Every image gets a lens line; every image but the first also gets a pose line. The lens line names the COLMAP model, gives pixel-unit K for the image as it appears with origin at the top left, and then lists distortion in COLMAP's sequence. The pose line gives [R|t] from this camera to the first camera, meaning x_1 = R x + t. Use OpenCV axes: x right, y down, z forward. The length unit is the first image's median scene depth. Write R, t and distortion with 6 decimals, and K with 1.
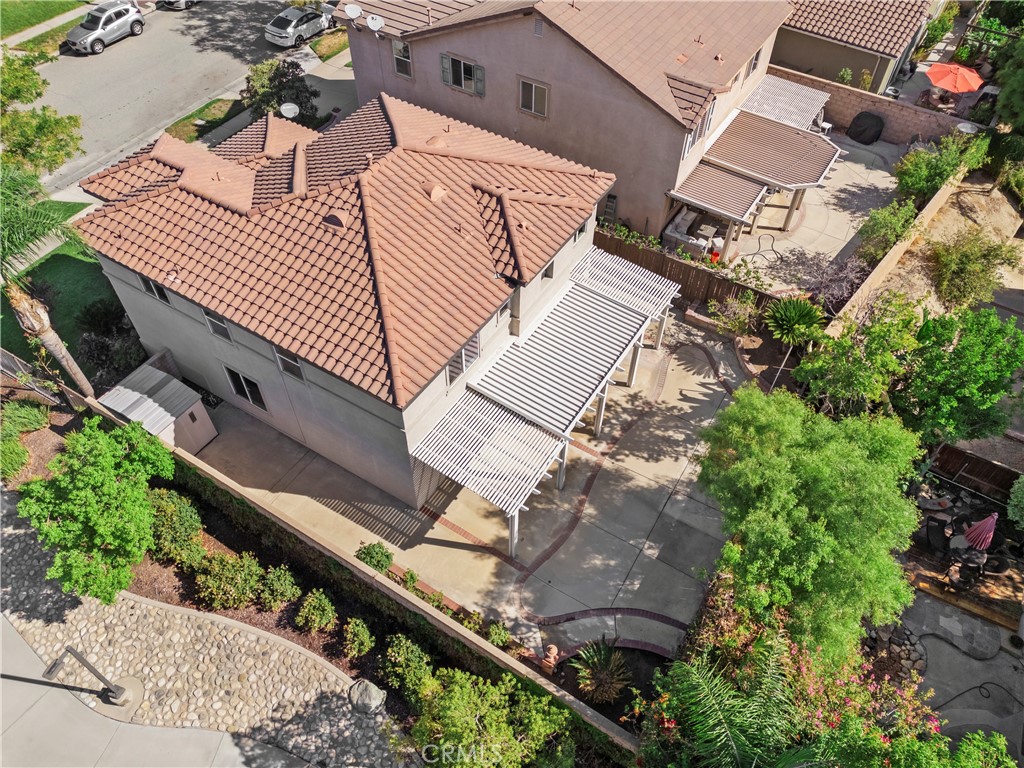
lens RADIAL K [[744.9, 0, 512.0], [0, 744.9, 384.0], [0, 0, 1]] dist [0.000624, 0.003122]
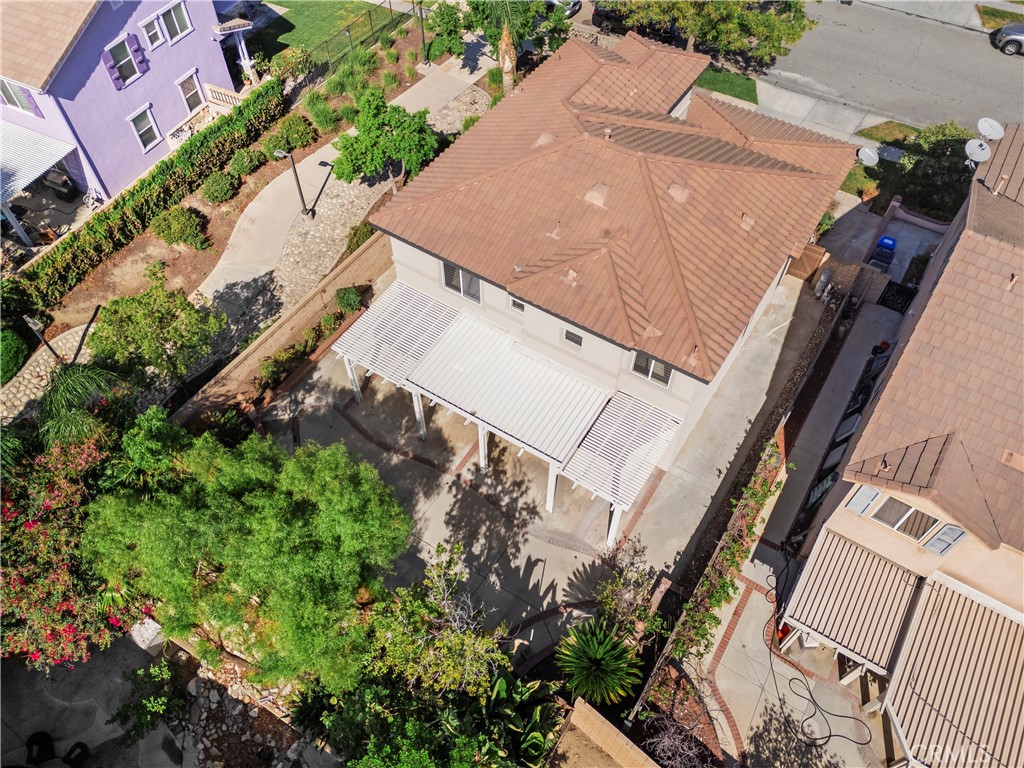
lens RADIAL K [[744.9, 0, 512.0], [0, 744.9, 384.0], [0, 0, 1]] dist [0.000624, 0.003122]
pose [[-0.009055, 0.796203, -0.604961, 0.605721], [-0.757085, 0.389767, 0.524313, -0.513808], [0.653254, 0.462755, 0.599264, 0.372164]]
